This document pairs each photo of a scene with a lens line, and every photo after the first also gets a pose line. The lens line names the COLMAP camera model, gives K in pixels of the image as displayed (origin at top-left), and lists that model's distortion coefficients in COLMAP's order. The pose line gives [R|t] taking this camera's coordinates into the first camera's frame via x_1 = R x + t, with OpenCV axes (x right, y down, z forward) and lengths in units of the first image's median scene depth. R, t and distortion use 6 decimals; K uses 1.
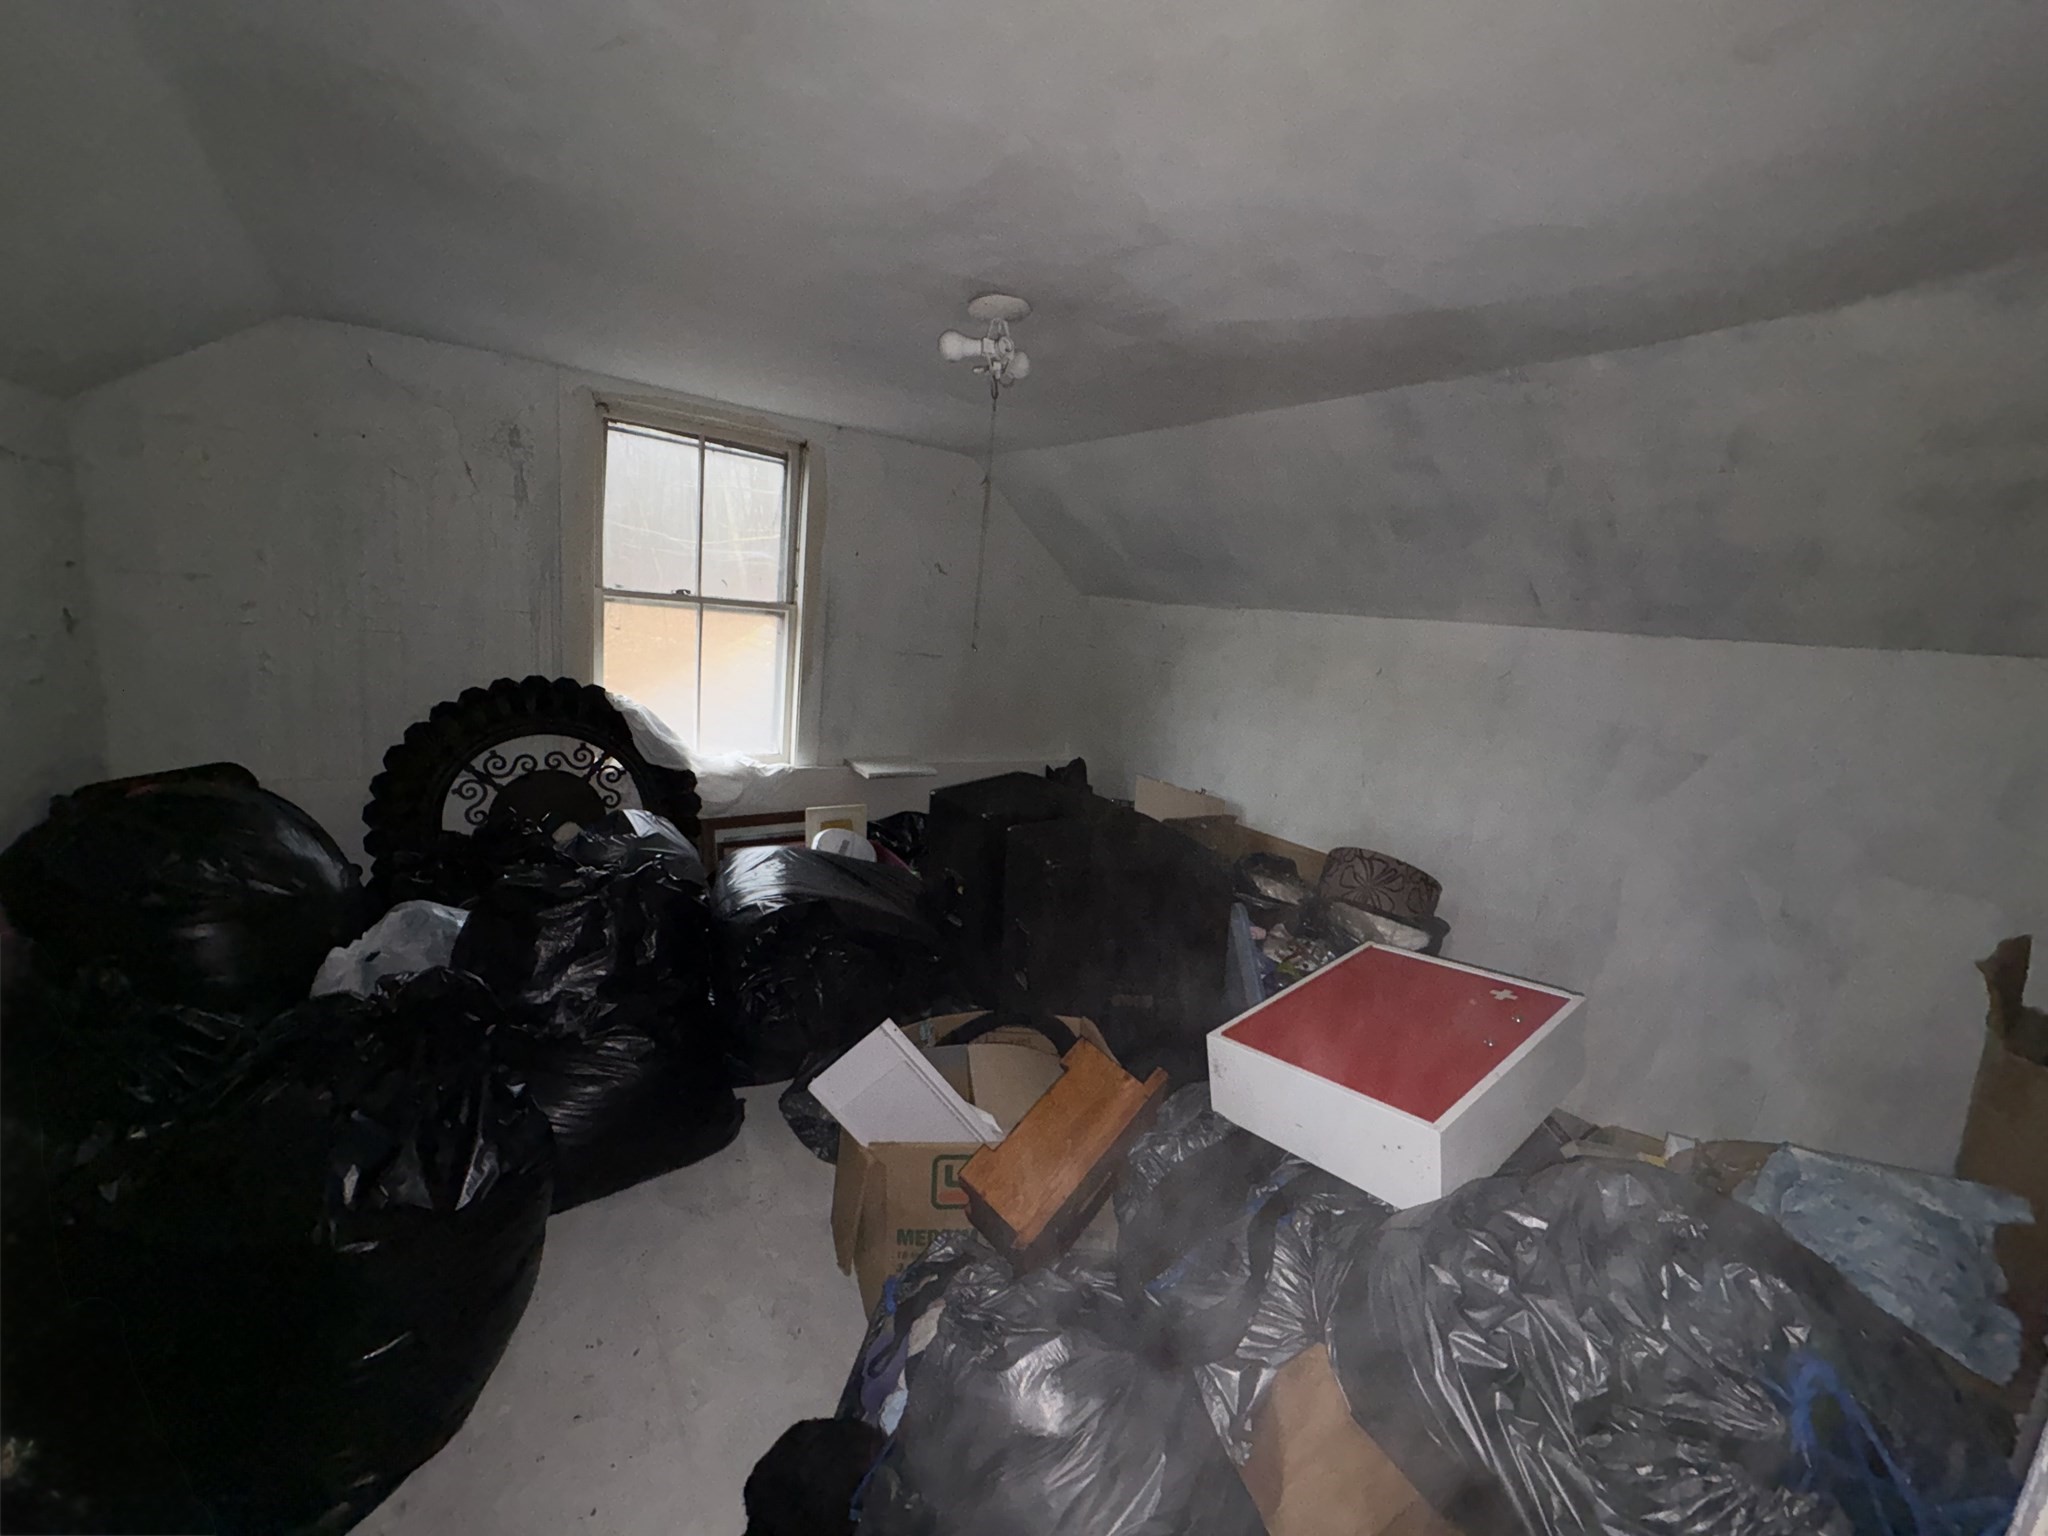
lens RADIAL K [[805.0, 0, 1024.0], [0, 805.0, 768.0], [0, 0, 1]] dist [-0.002145, 0.000123]
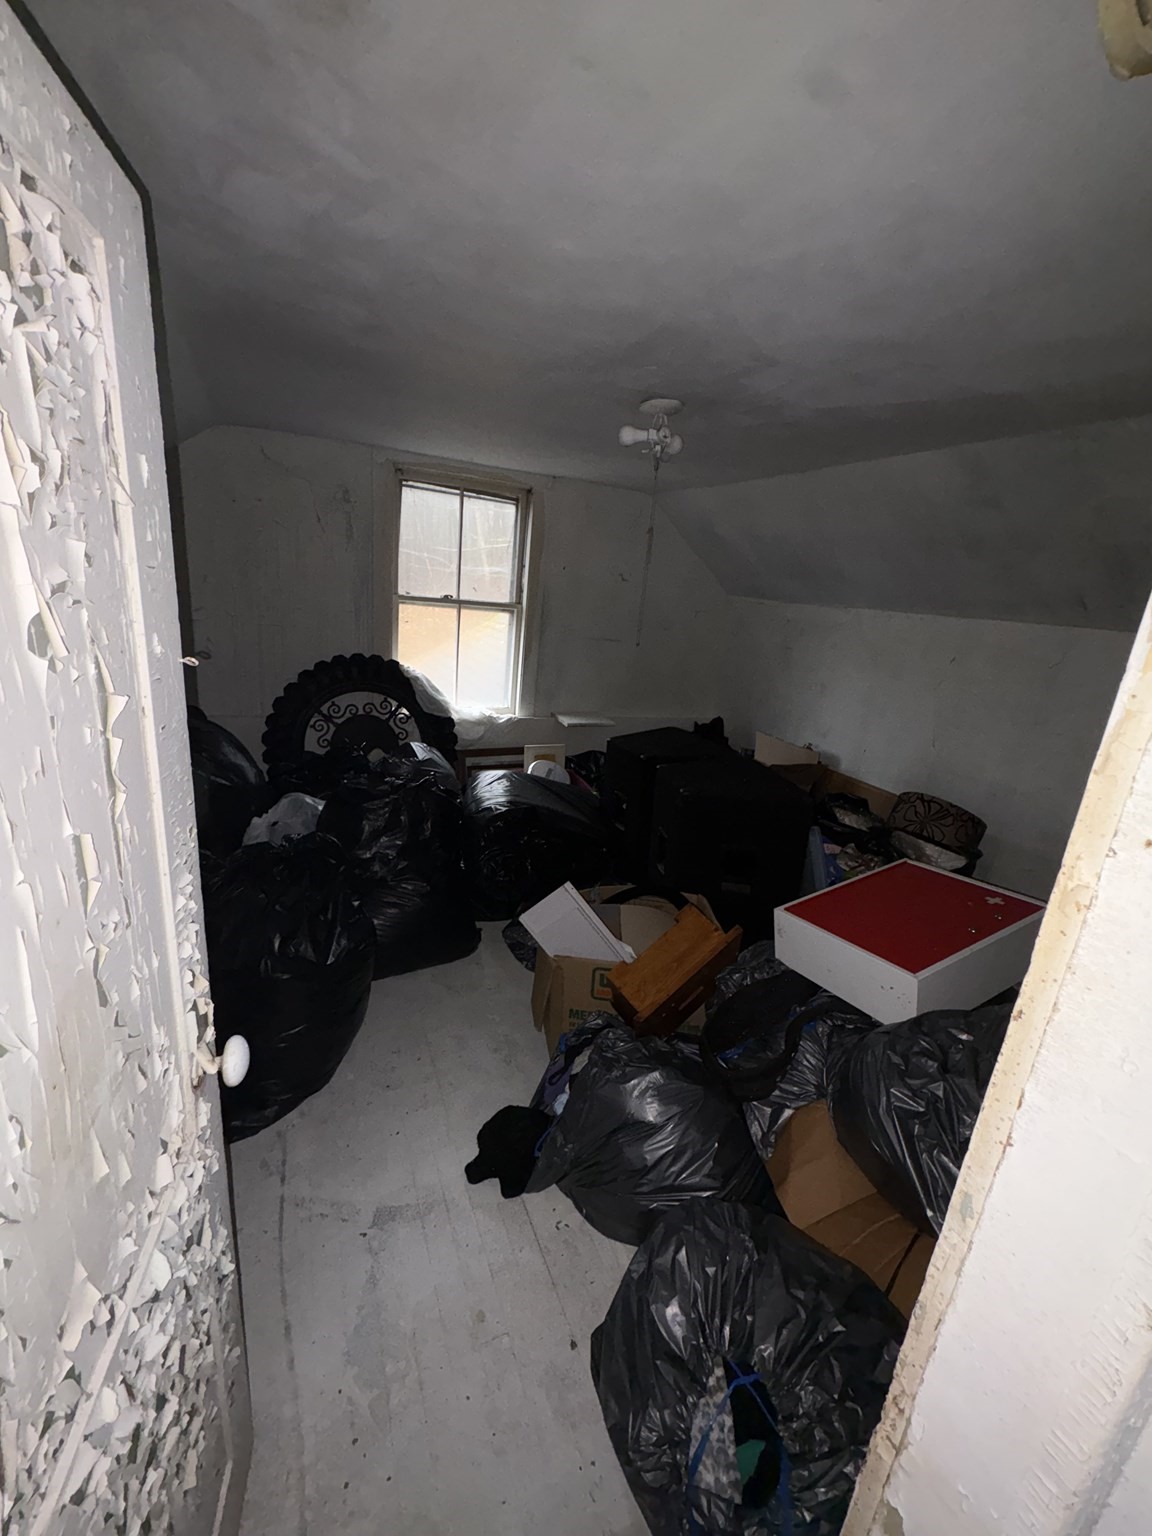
lens RADIAL K [[609.4, 0, 576.0], [0, 609.4, 768.0], [0, 0, 1]] dist [-0.000925, 0.000623]
pose [[0.982077, 0.047947, -0.182282, 0.043610], [-0.032512, 0.995700, 0.086743, -0.014705], [0.185657, -0.079262, 0.979413, -0.128992]]
